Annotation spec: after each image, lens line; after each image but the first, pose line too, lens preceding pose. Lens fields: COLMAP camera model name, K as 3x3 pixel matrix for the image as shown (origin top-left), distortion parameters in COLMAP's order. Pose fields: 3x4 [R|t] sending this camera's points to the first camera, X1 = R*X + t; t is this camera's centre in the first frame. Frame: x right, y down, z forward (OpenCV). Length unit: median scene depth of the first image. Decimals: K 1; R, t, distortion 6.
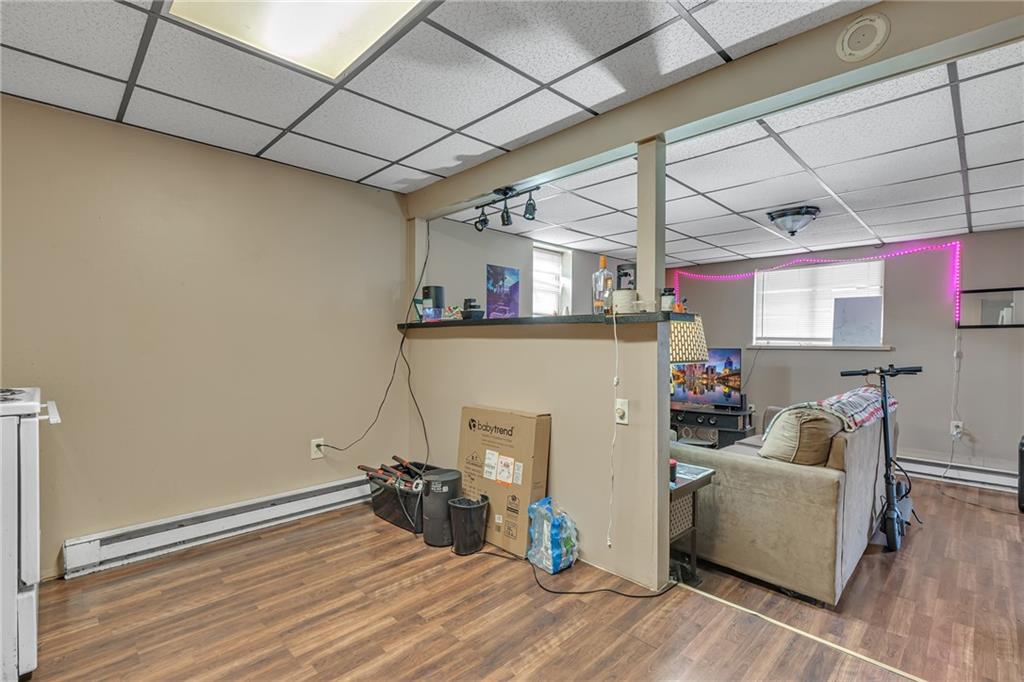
lens RADIAL K [[465.6, 0, 513.6], [0, 465.6, 344.4], [0, 0, 1]] dist [0.001940, 0.000102]
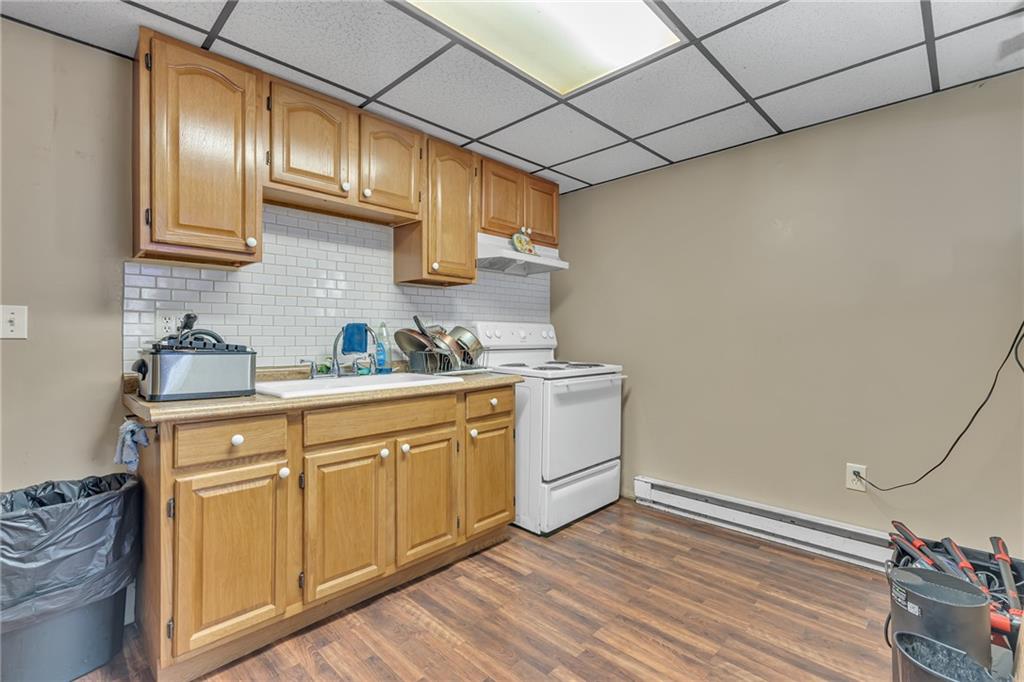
lens RADIAL K [[465.6, 0, 536.0], [0, 465.6, 332.5], [0, 0, 1]] dist [0.001940, 0.000102]
pose [[0.038392, -0.003911, -0.999255, 0.432540], [-0.007684, 0.999962, -0.004209, -0.006117], [0.999233, 0.007840, 0.038360, 0.612881]]
